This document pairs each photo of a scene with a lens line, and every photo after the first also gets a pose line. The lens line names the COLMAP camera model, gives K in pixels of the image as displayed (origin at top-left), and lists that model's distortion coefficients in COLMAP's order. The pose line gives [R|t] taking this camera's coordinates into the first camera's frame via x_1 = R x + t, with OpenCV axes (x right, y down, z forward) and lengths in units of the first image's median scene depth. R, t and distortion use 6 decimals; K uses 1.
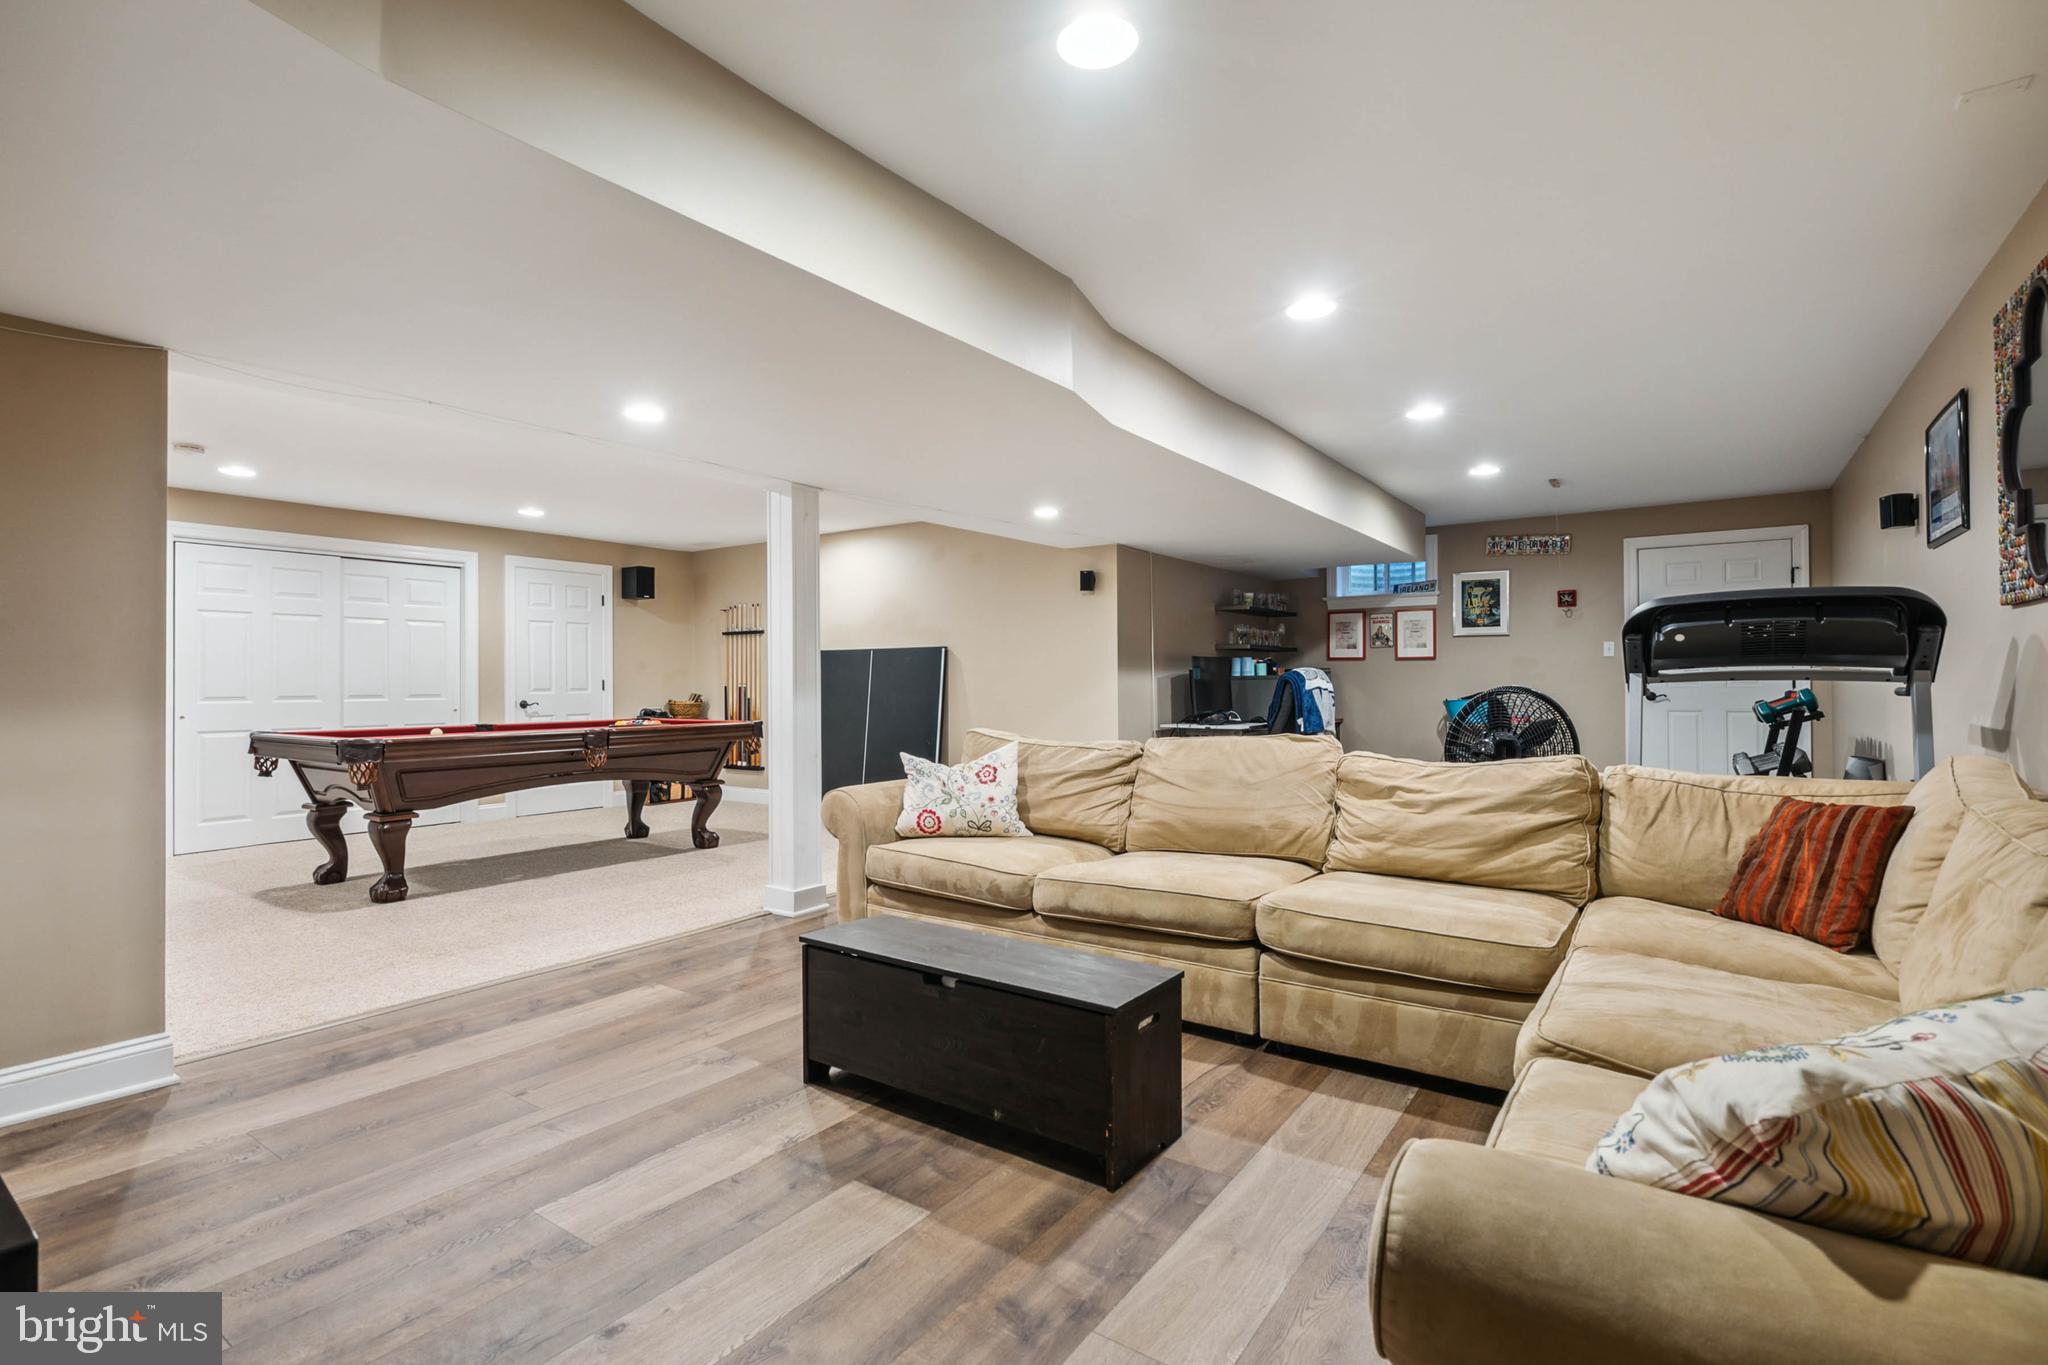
lens RADIAL K [[962.4, 0, 1024.0], [0, 962.4, 681.2], [0, 0, 1]] dist [-0.000933, -0.000394]
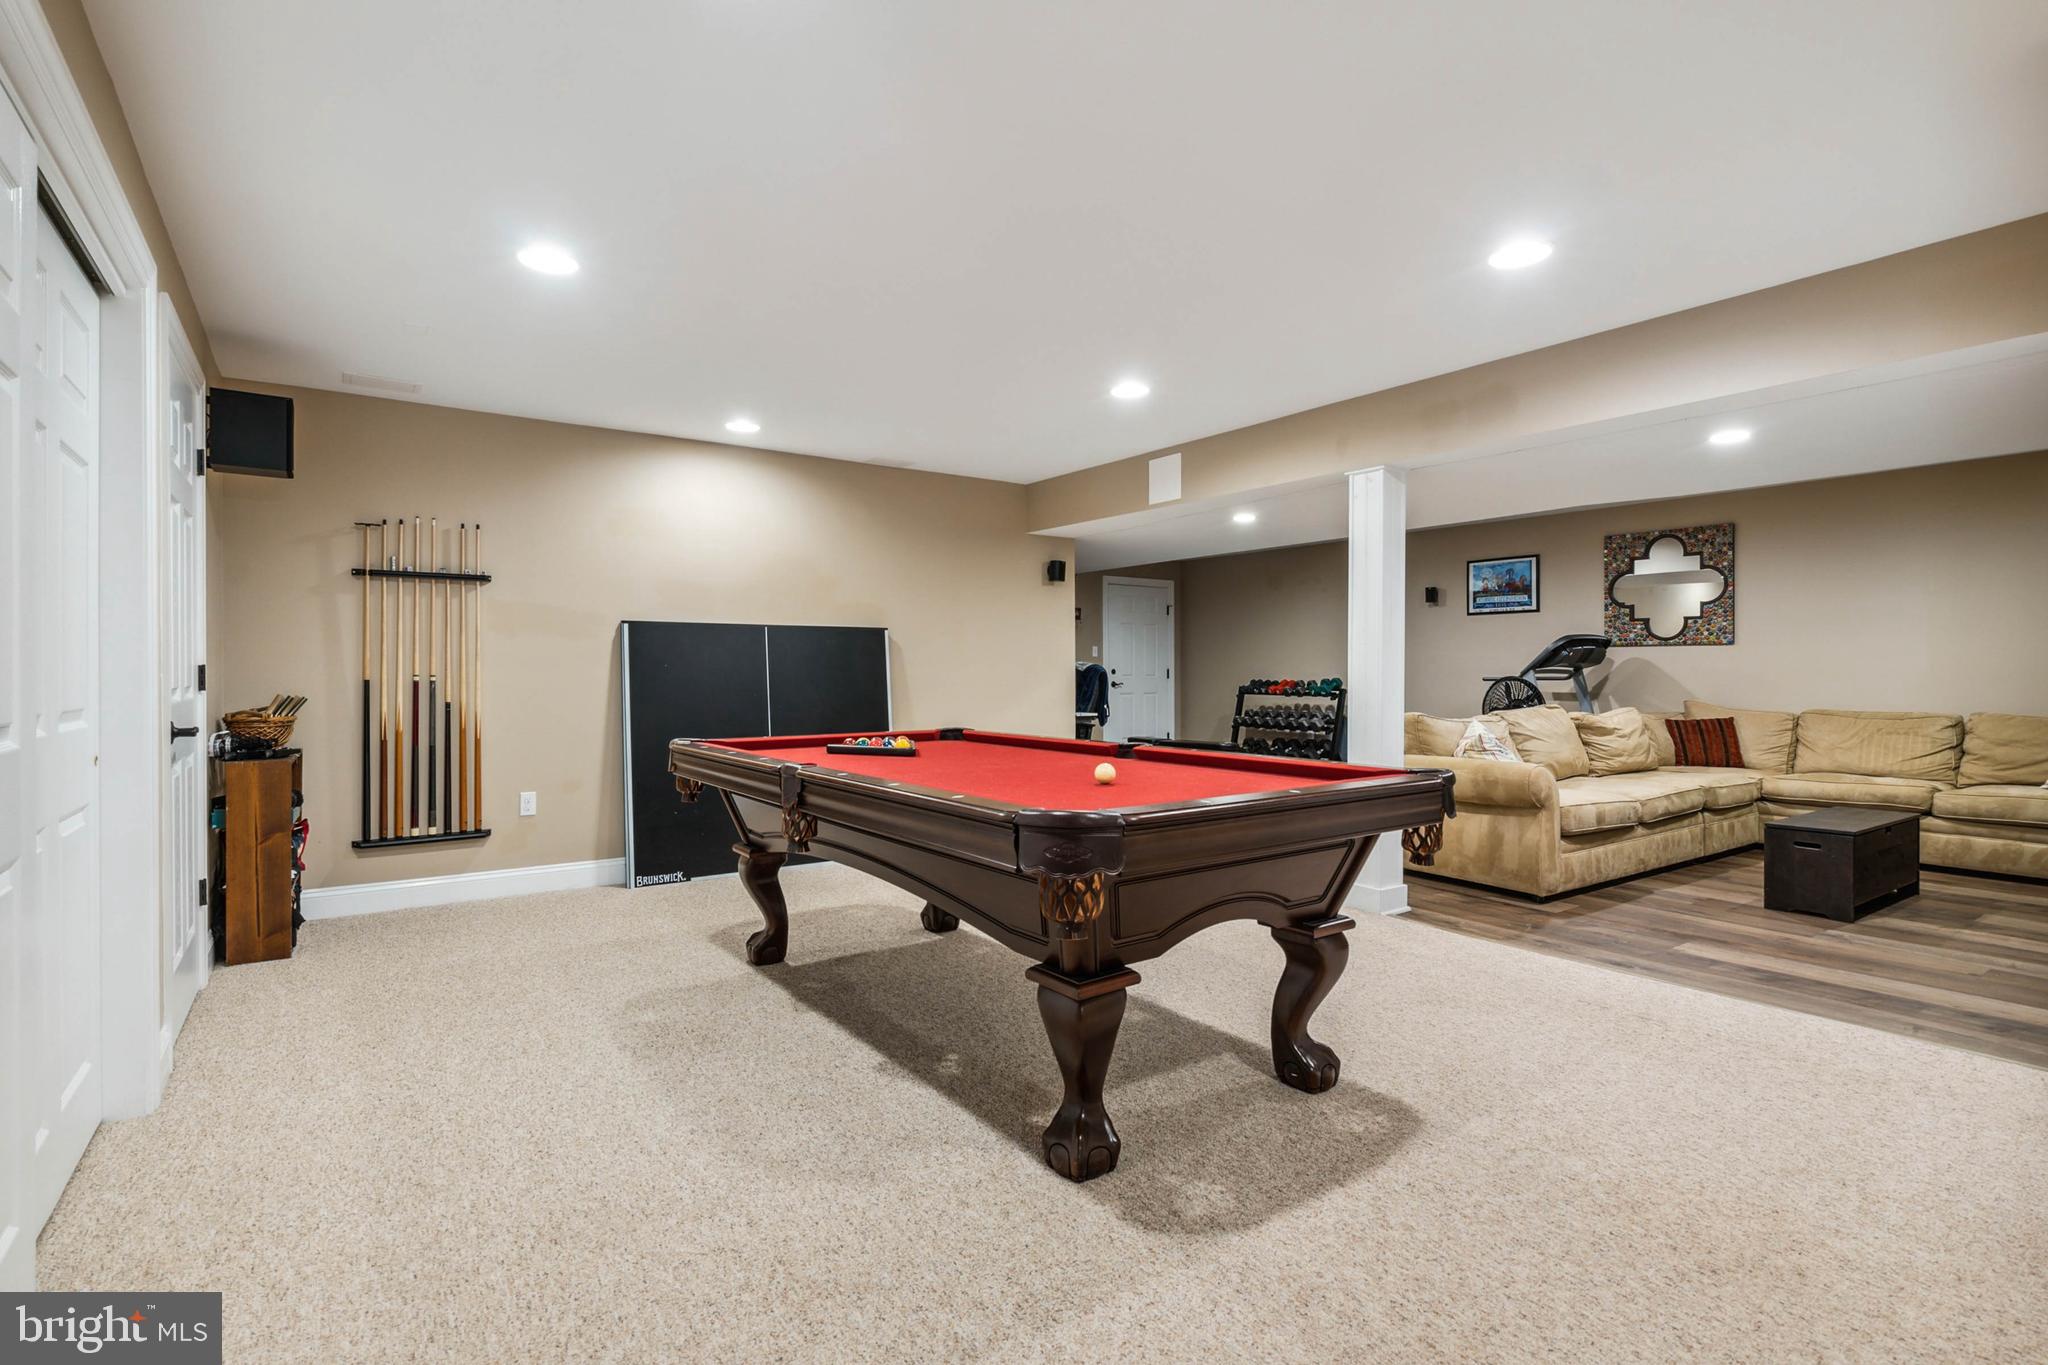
lens RADIAL K [[962.4, 0, 1020.0], [0, 962.4, 677.8], [0, 0, 1]] dist [-0.000933, -0.000394]
pose [[0.339628, -0.003510, 0.940553, -0.785217], [-0.002797, 0.999985, 0.004742, 0.000946], [-0.940556, -0.004241, 0.339613, 0.625381]]
